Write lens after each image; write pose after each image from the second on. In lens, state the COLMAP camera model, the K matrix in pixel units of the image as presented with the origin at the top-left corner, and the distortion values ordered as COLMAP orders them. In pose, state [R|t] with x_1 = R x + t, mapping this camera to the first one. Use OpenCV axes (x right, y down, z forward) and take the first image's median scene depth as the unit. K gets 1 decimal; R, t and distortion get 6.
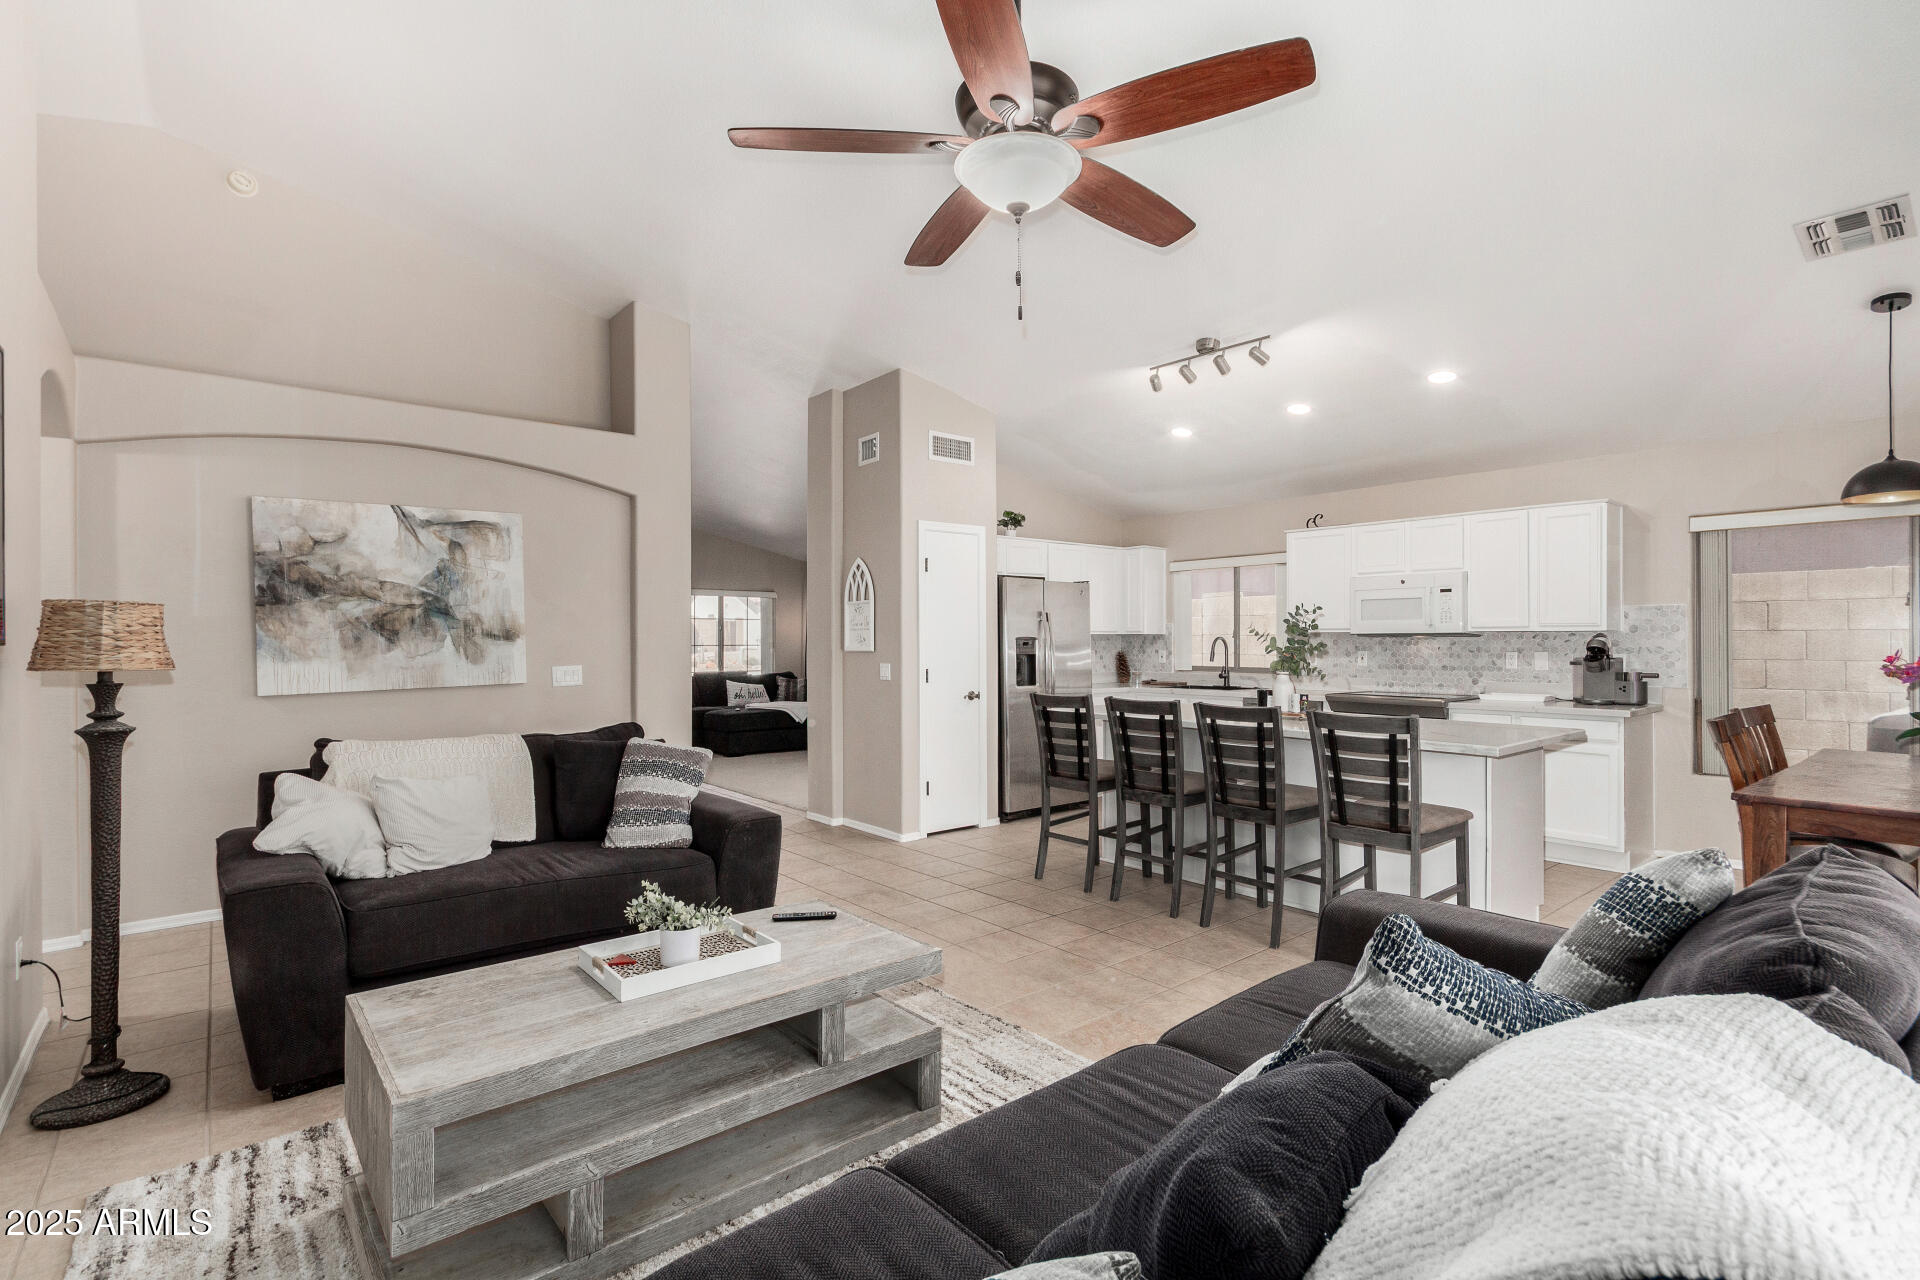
lens RADIAL K [[901.1, 0, 985.7], [0, 901.1, 646.3], [0, 0, 1]] dist [0.000687, -0.000217]
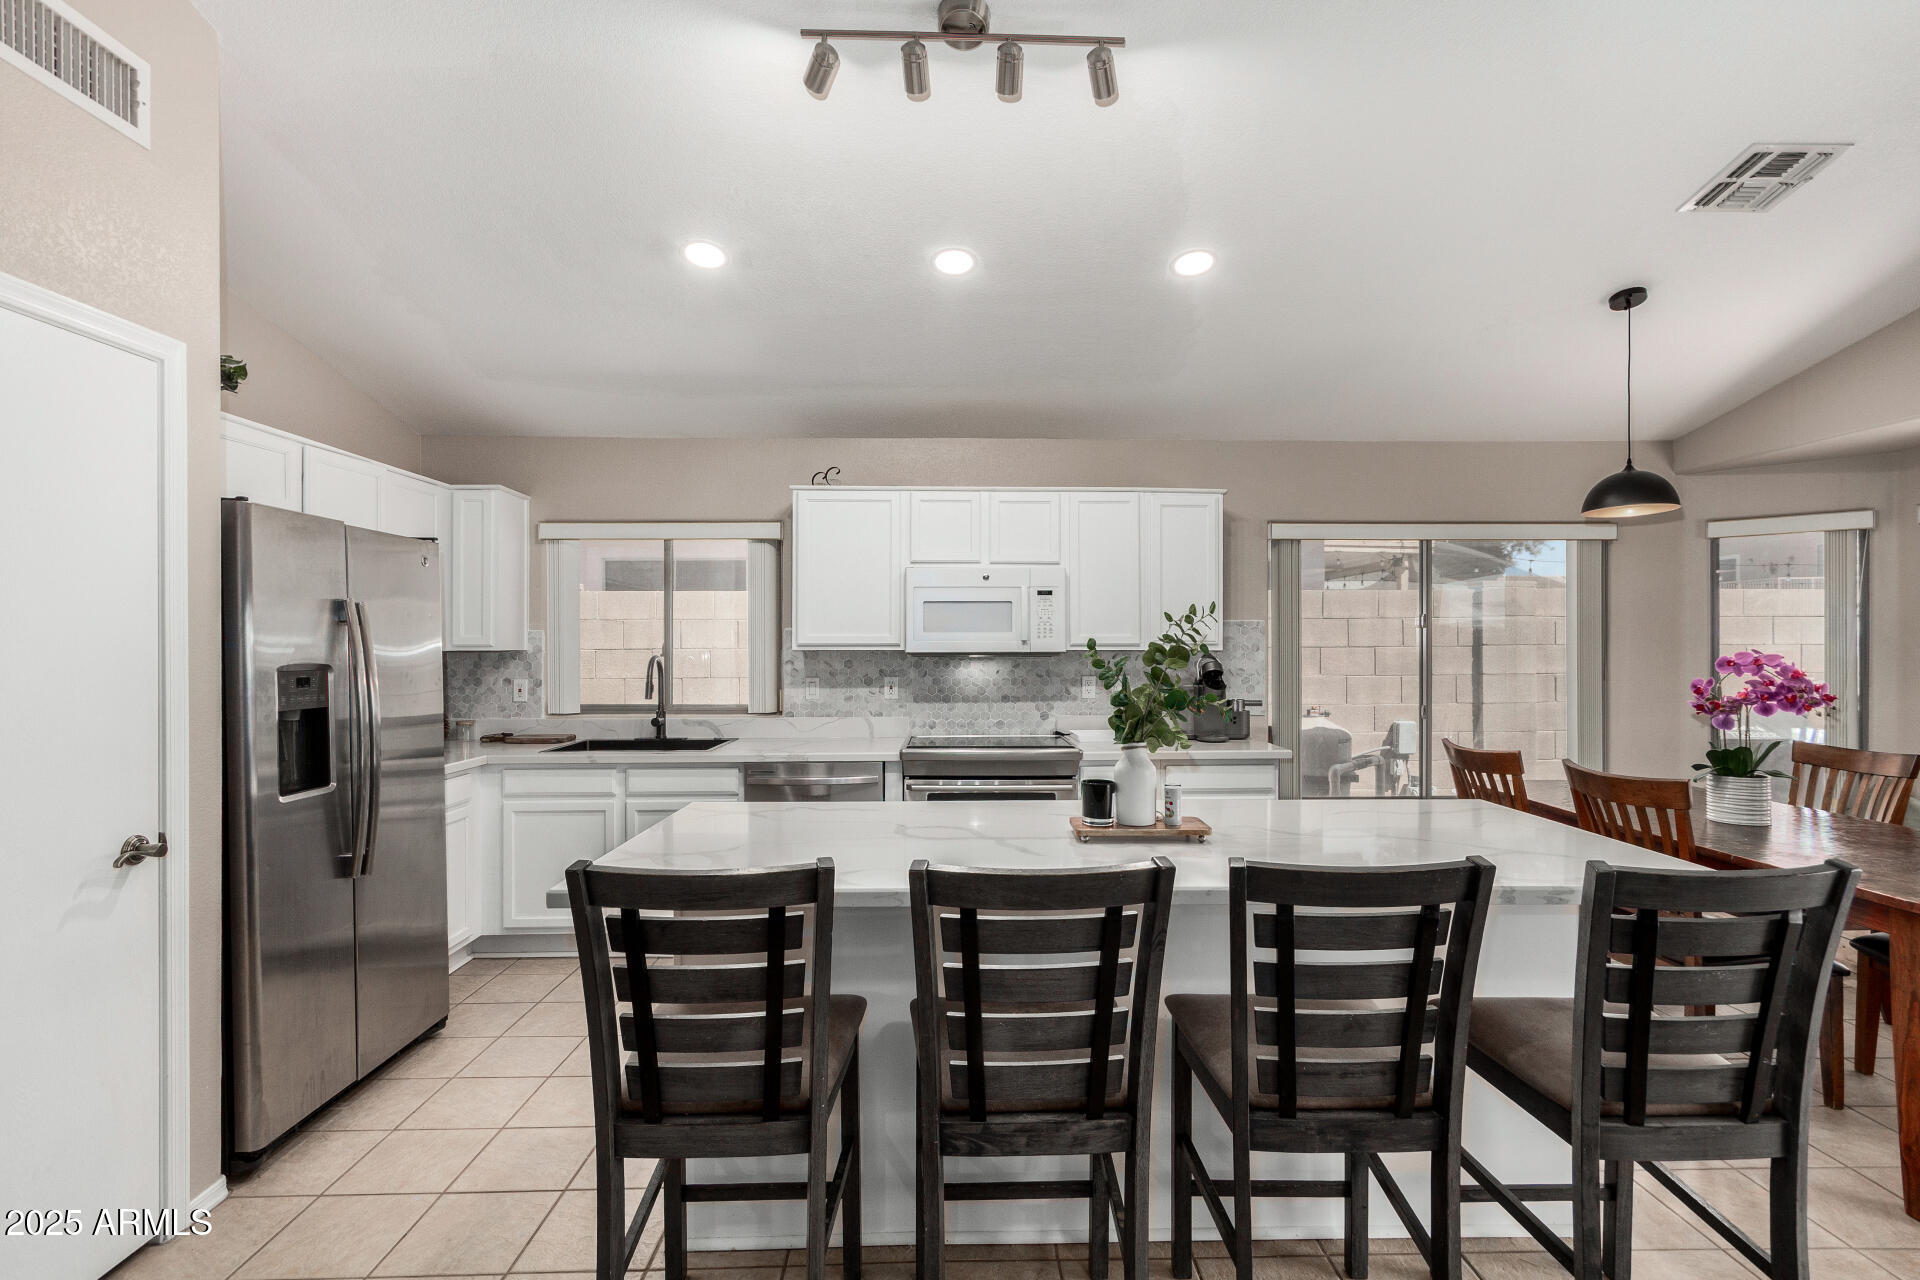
lens RADIAL K [[901.1, 0, 970.4], [0, 901.1, 645.3], [0, 0, 1]] dist [0.000687, -0.000217]
pose [[0.628130, 0.000548, 0.778108, -0.099777], [0.003770, 0.999986, -0.003748, -0.021358], [-0.778099, 0.005288, 0.628119, 0.704635]]
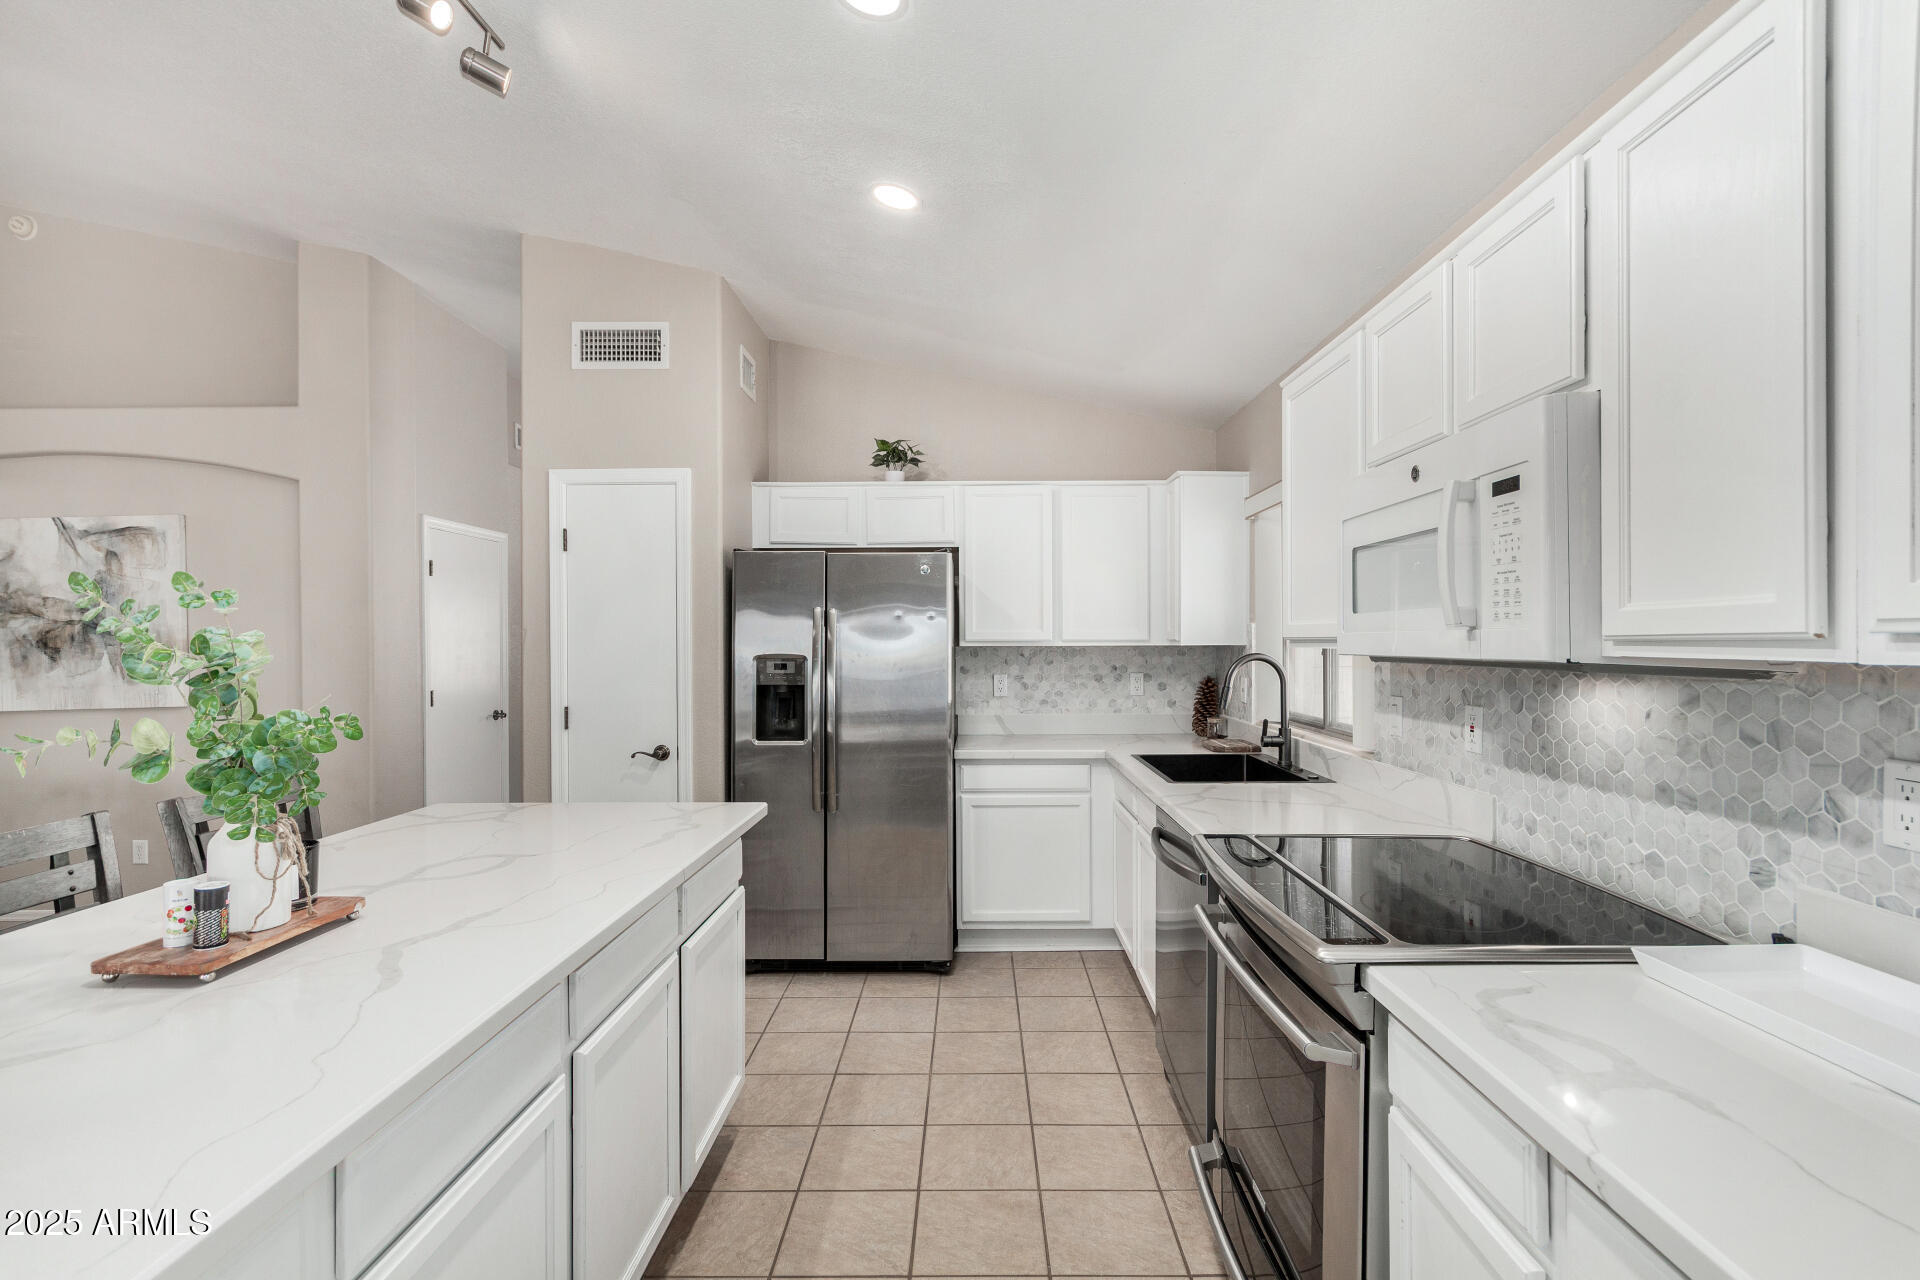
lens RADIAL K [[901.1, 0, 971.7], [0, 901.1, 631.0], [0, 0, 1]] dist [0.000687, -0.000217]
pose [[0.759648, -0.007156, -0.650295, 0.660988], [-0.001267, 0.999921, -0.012483, -0.023675], [0.650333, 0.010307, 0.759579, 0.852565]]
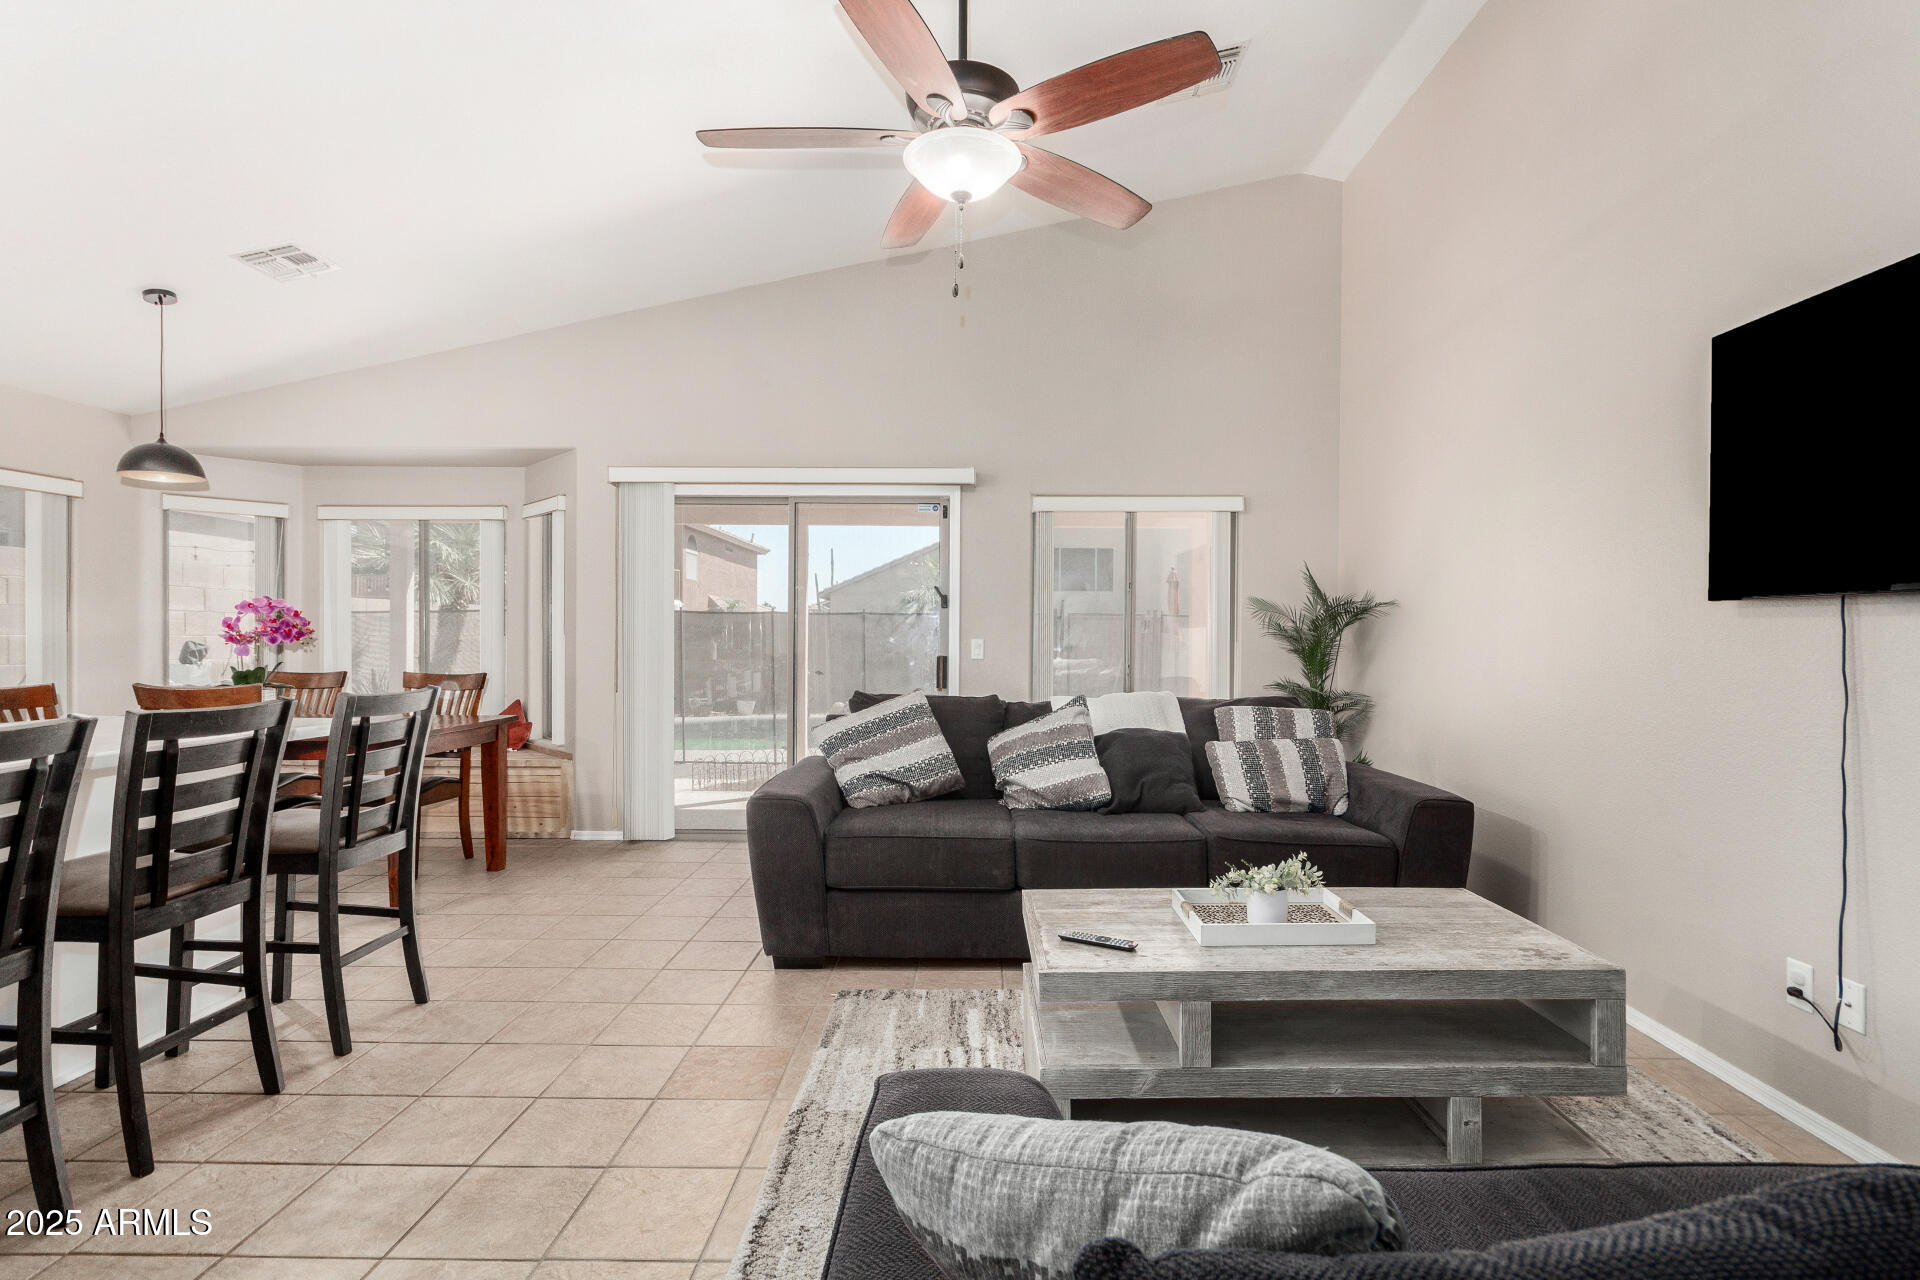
lens RADIAL K [[901.1, 0, 961.0], [0, 901.1, 641.8], [0, 0, 1]] dist [0.000687, -0.000217]
pose [[-0.752677, -0.005510, 0.658367, -0.327316], [0.001574, 0.999947, 0.010168, 0.016979], [-0.658388, 0.008689, -0.752628, 0.881545]]
